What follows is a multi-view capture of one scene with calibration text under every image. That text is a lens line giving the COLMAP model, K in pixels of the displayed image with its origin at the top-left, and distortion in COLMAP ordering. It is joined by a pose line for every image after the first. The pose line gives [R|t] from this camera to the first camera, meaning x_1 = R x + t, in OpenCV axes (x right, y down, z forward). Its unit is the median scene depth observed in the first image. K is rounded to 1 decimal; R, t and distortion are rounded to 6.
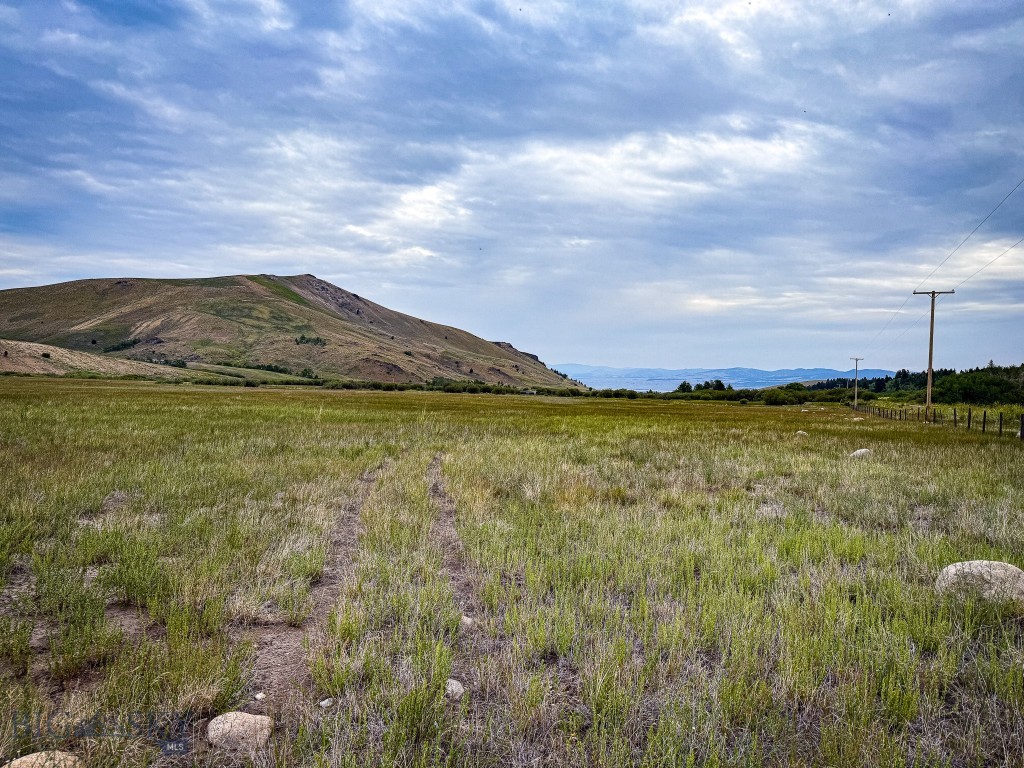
lens RADIAL K [[719.9, 0, 507.9], [0, 719.9, 375.8], [0, 0, 1]] dist [0.079532, -0.103470]
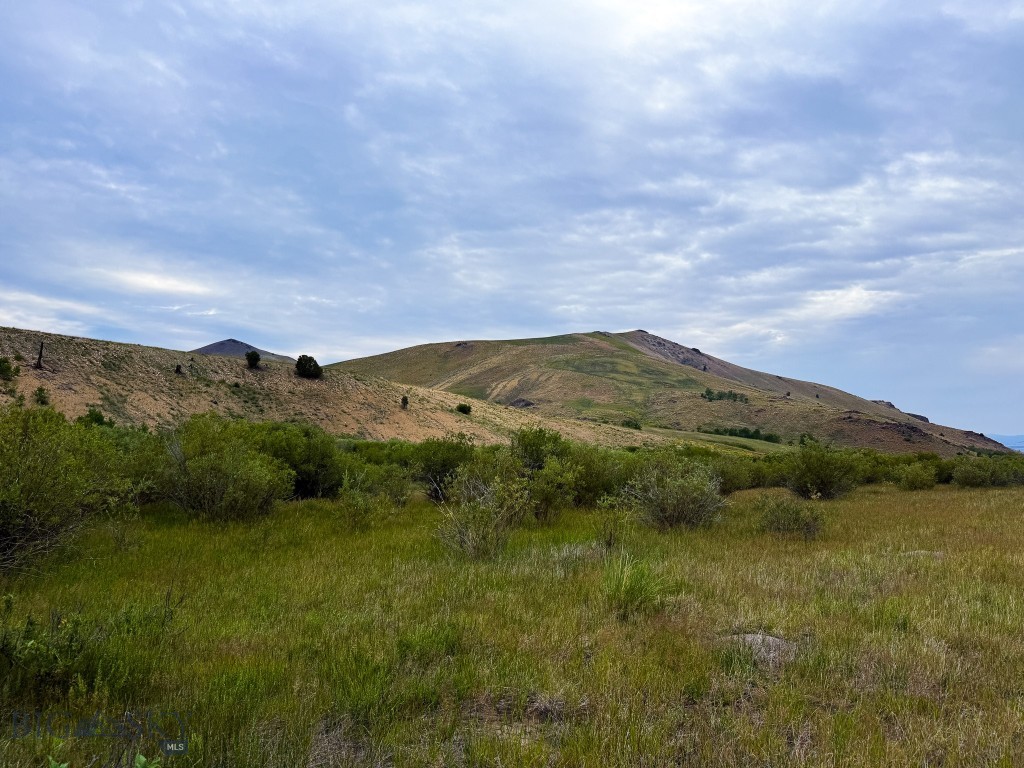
lens RADIAL K [[718.1, 0, 516.6], [0, 718.1, 364.0], [0, 0, 1]] dist [0.108192, -0.106292]
pose [[0.936426, -0.056507, -0.346285, -0.180517], [0.016329, 0.992895, -0.117864, -0.000381], [0.350484, 0.104716, 0.930696, 0.236725]]
